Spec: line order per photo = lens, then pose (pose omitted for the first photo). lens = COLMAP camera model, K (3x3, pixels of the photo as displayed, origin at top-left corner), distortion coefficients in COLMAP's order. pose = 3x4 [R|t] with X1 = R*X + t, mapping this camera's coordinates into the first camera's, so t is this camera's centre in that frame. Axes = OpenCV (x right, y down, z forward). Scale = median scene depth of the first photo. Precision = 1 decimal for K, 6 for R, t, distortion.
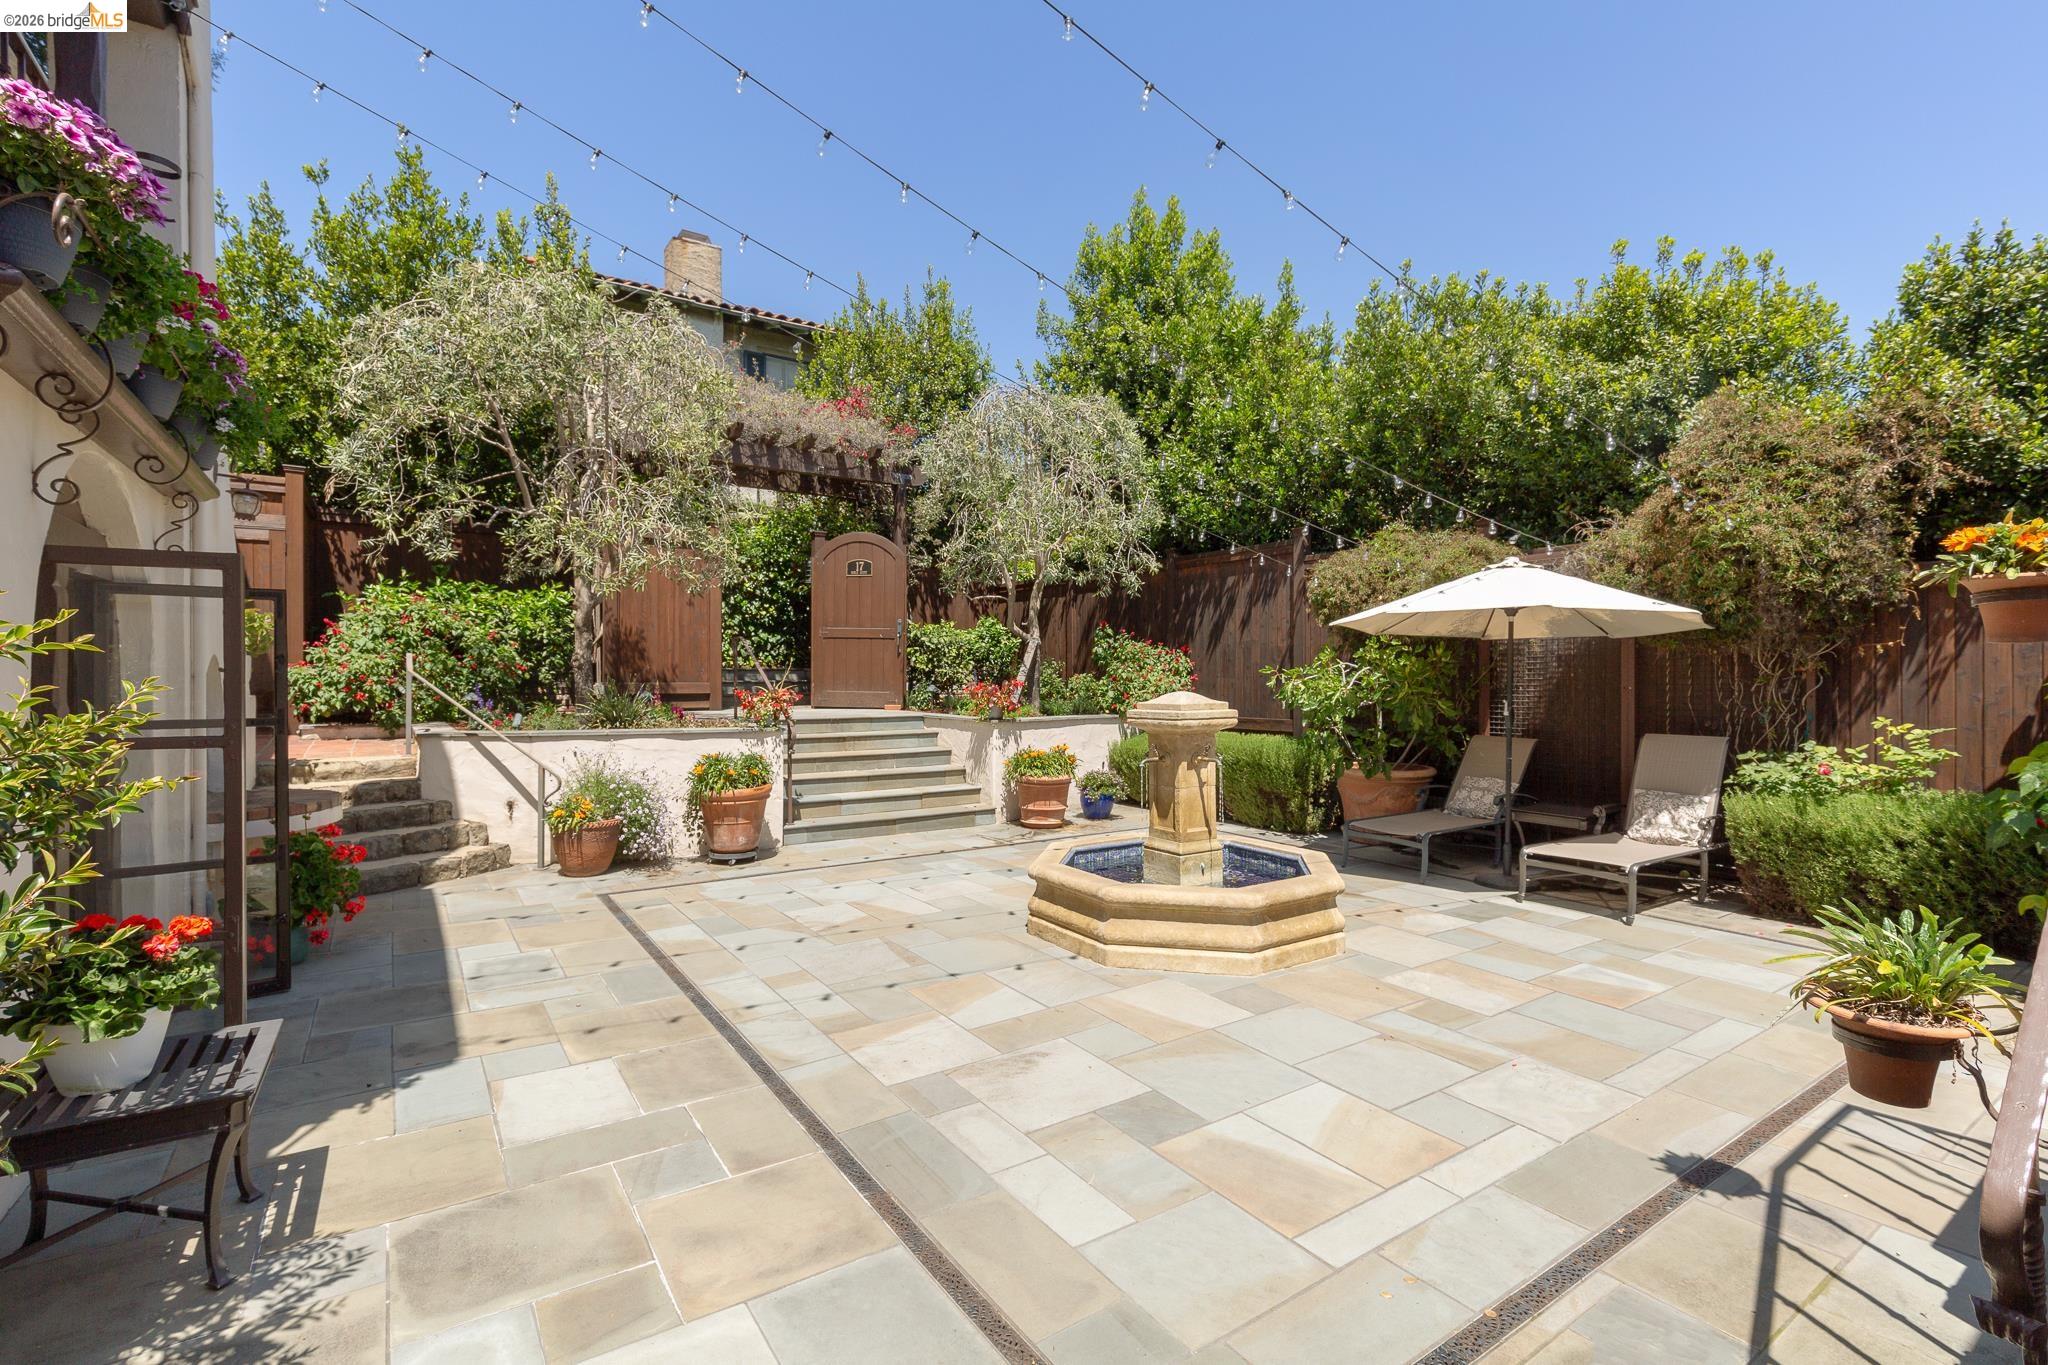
lens RADIAL K [[919.2, 0, 1025.6], [0, 919.2, 692.6], [0, 0, 1]] dist [0.012836, -0.000834]
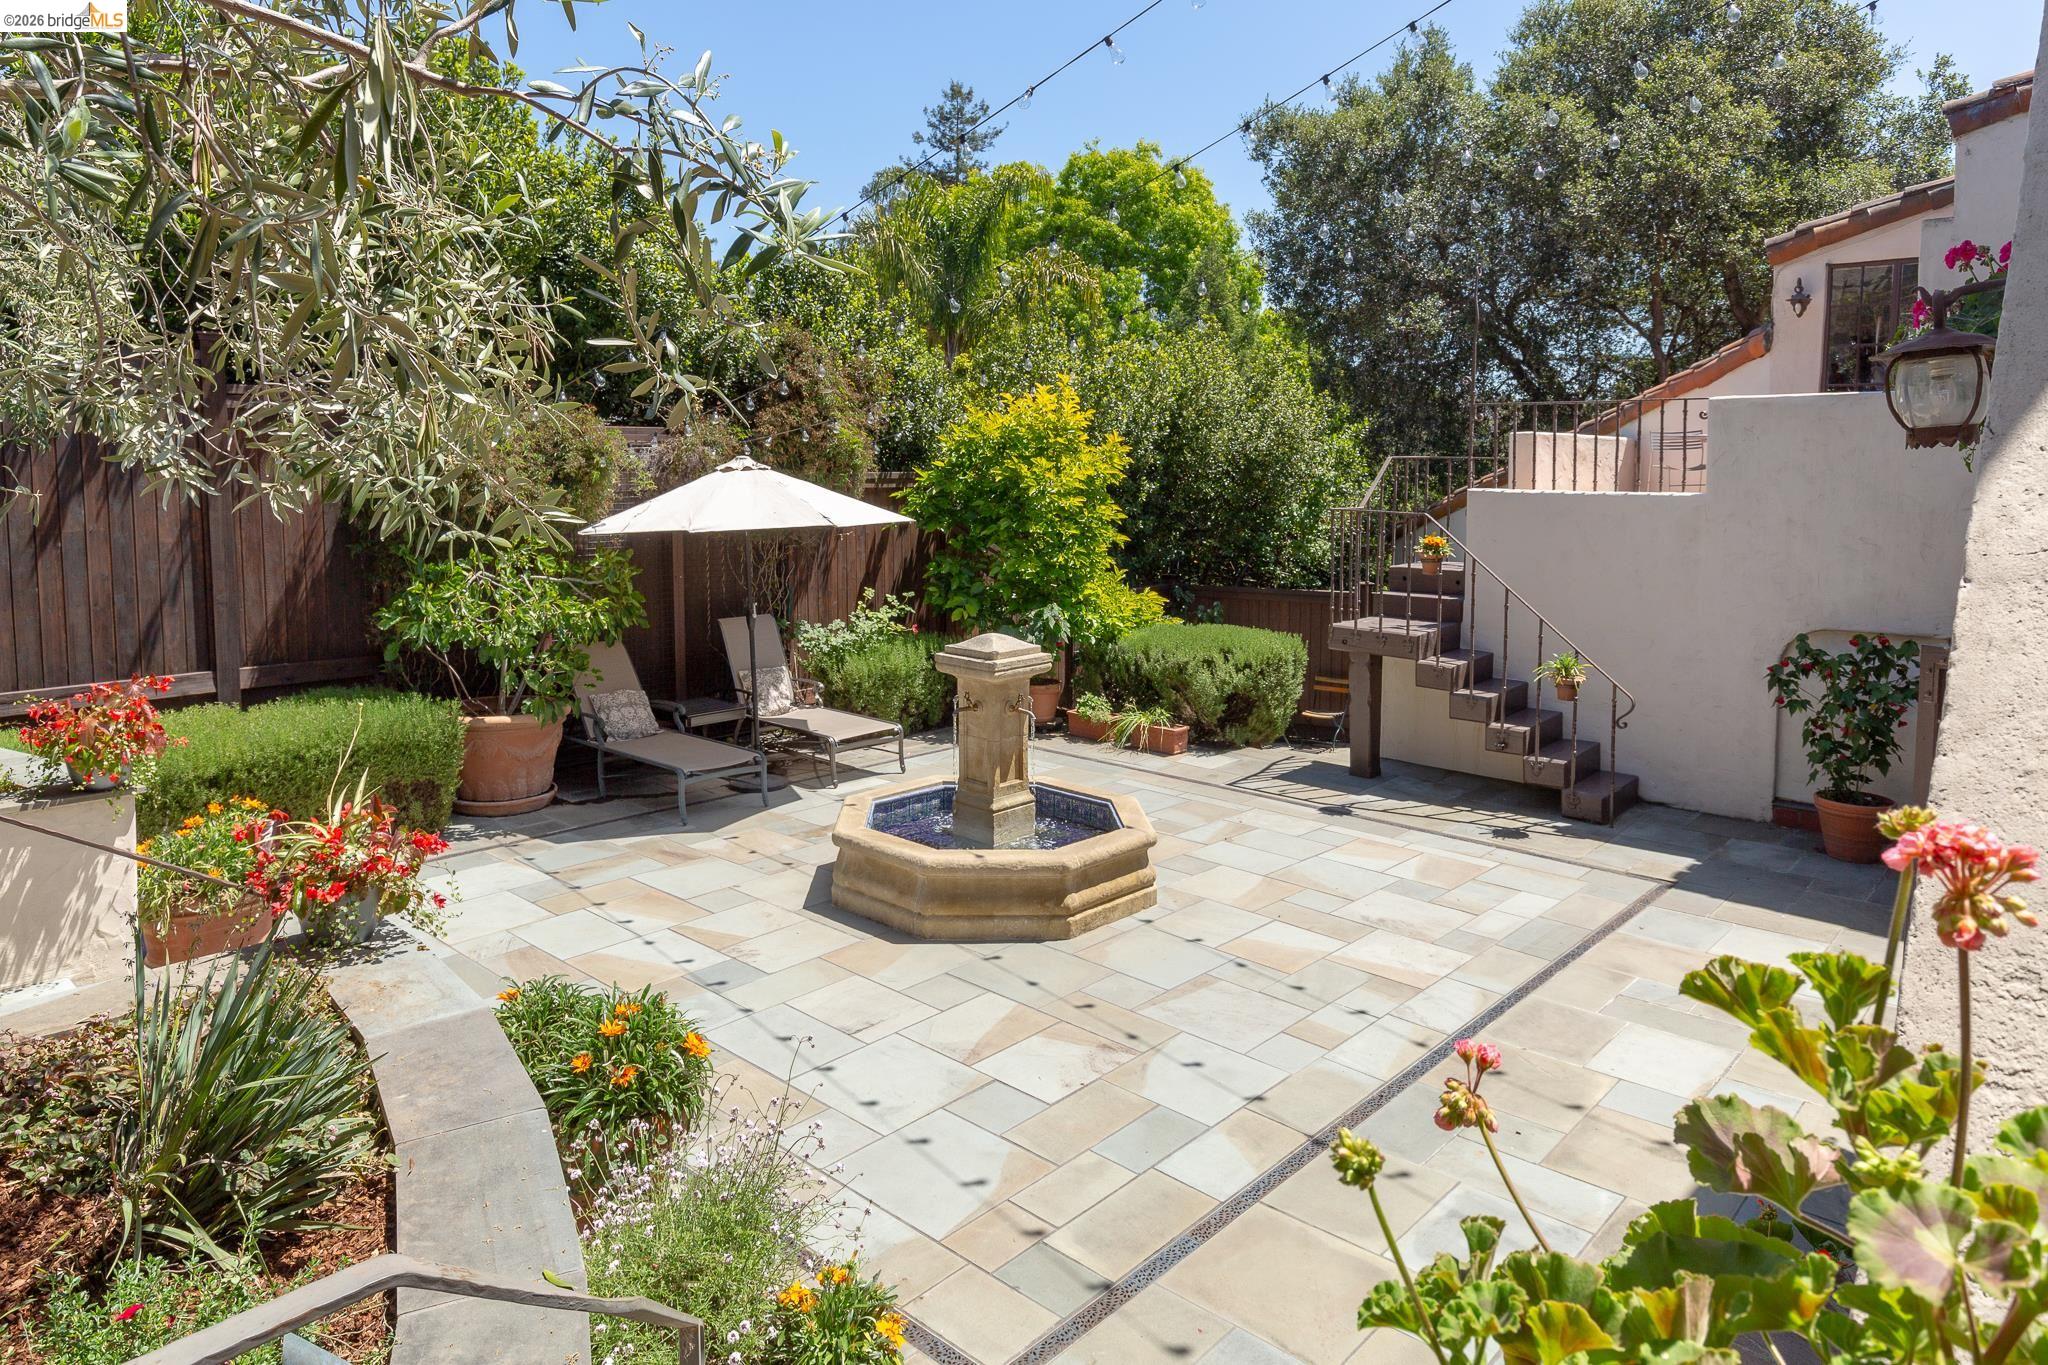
lens RADIAL K [[1305.3, 0, 999.5], [0, 1305.3, 557.4], [0, 0, 1]] dist [-0.007261, -0.003502]
pose [[-0.223106, -0.071987, 0.972132, -0.823606], [0.012056, 0.996989, 0.076595, -0.132449], [-0.974720, 0.028809, -0.221566, 0.964800]]
